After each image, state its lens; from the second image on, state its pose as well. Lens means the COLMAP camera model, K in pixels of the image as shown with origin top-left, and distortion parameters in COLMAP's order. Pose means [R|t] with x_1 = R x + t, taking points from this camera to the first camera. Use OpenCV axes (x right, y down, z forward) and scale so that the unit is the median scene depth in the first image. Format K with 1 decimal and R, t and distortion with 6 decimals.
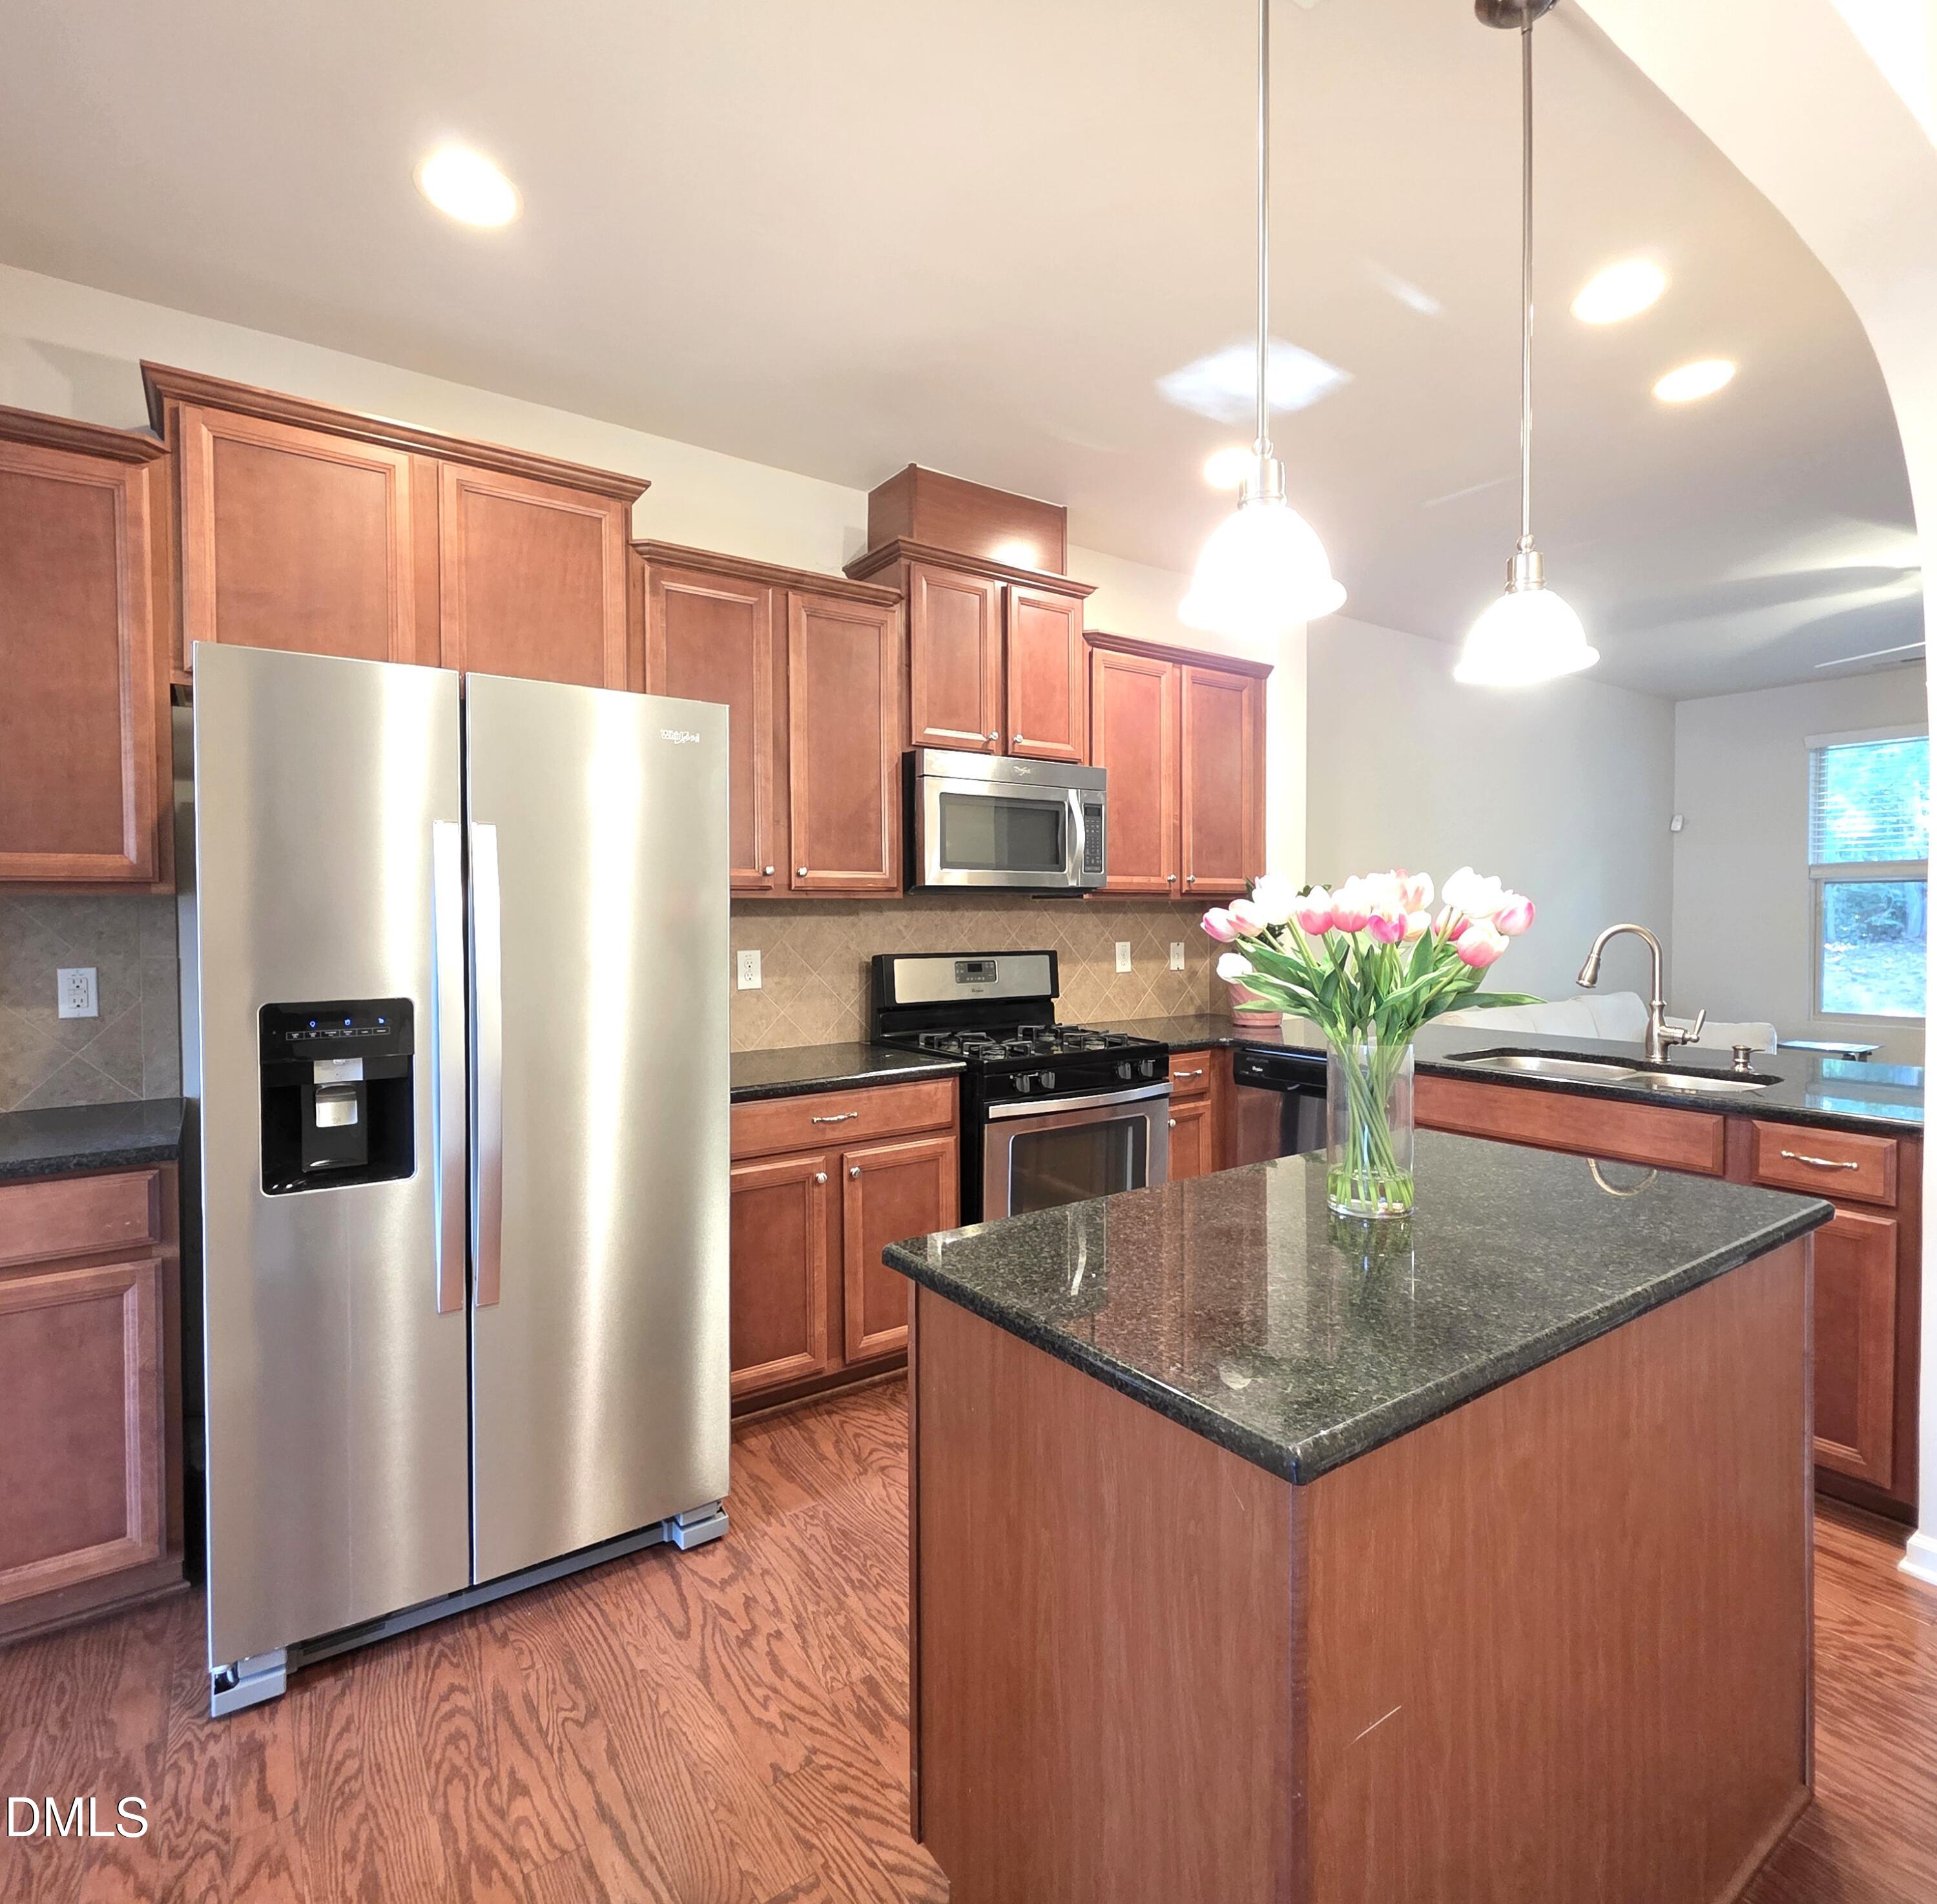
lens RADIAL K [[1045.2, 0, 964.6], [0, 1045.2, 935.9], [0, 0, 1]] dist [0.002956, 0.000696]
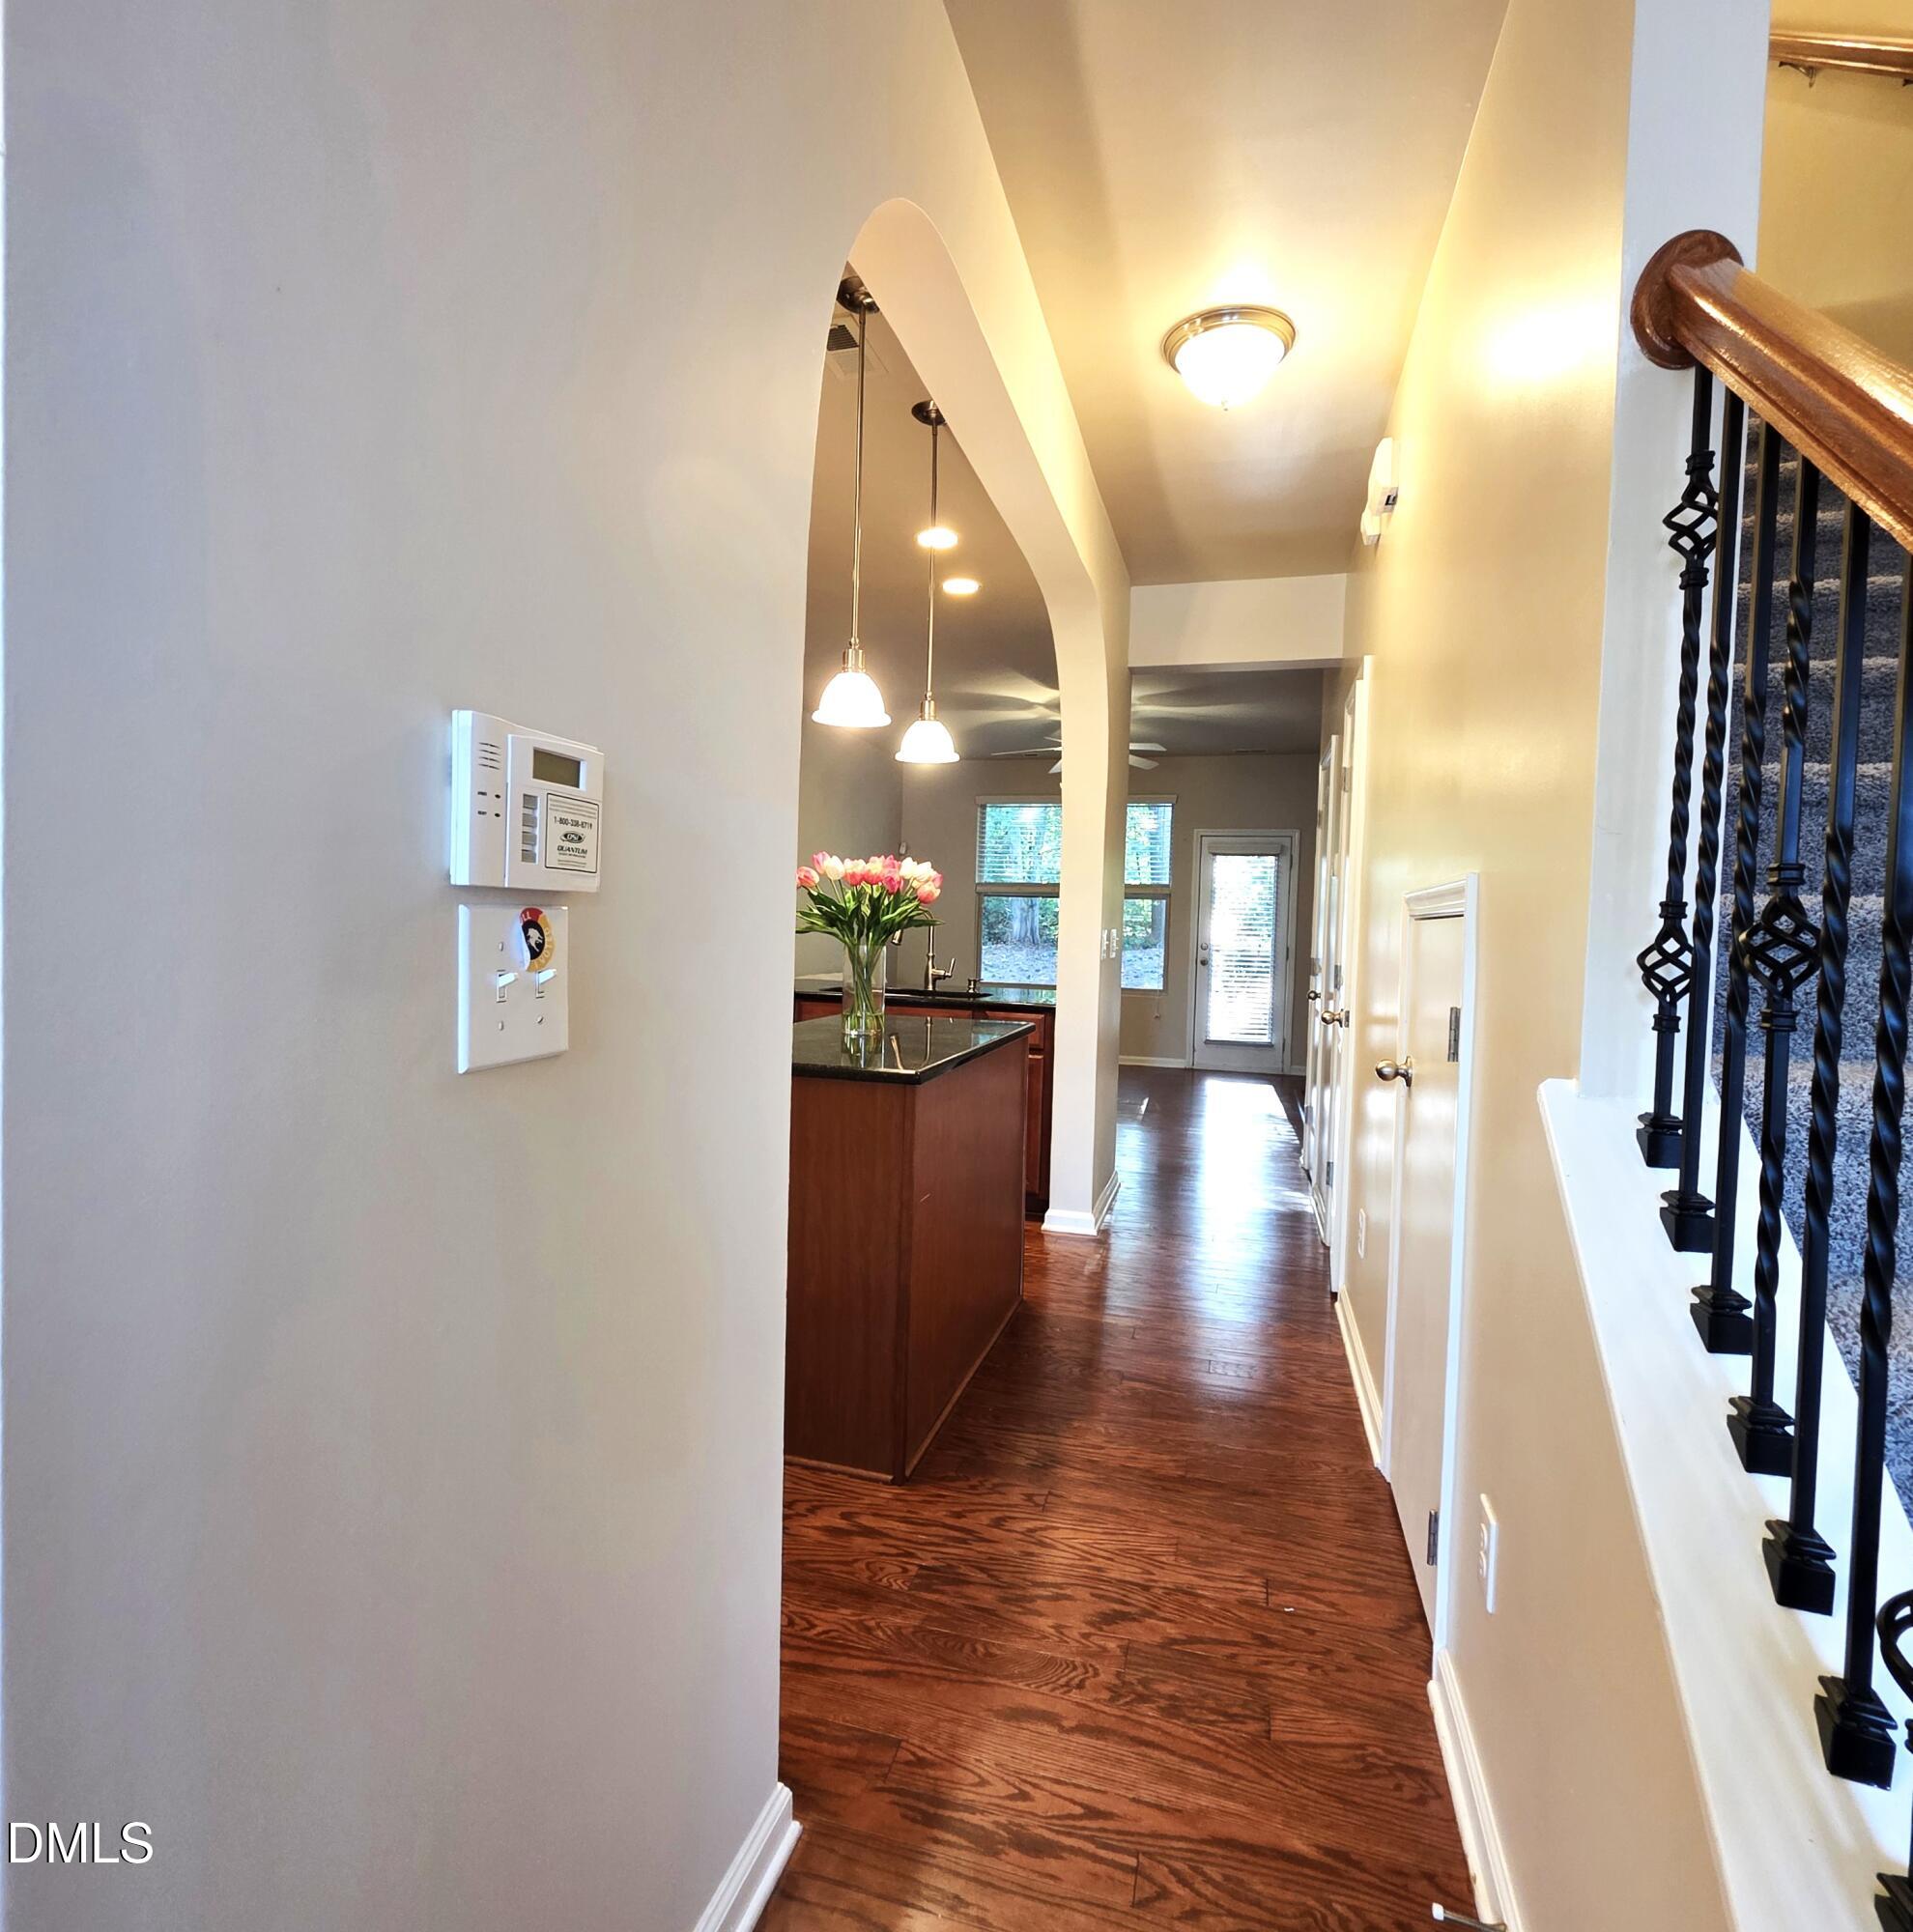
lens RADIAL K [[1042.6, 0, 957.7], [0, 1042.6, 965.5], [0, 0, 1]] dist [0.002956, 0.000696]
pose [[0.772114, 0.001639, 0.635482, -0.456439], [-0.017699, 0.999664, 0.018926, 0.064225], [-0.635238, -0.025860, 0.771884, -0.383071]]
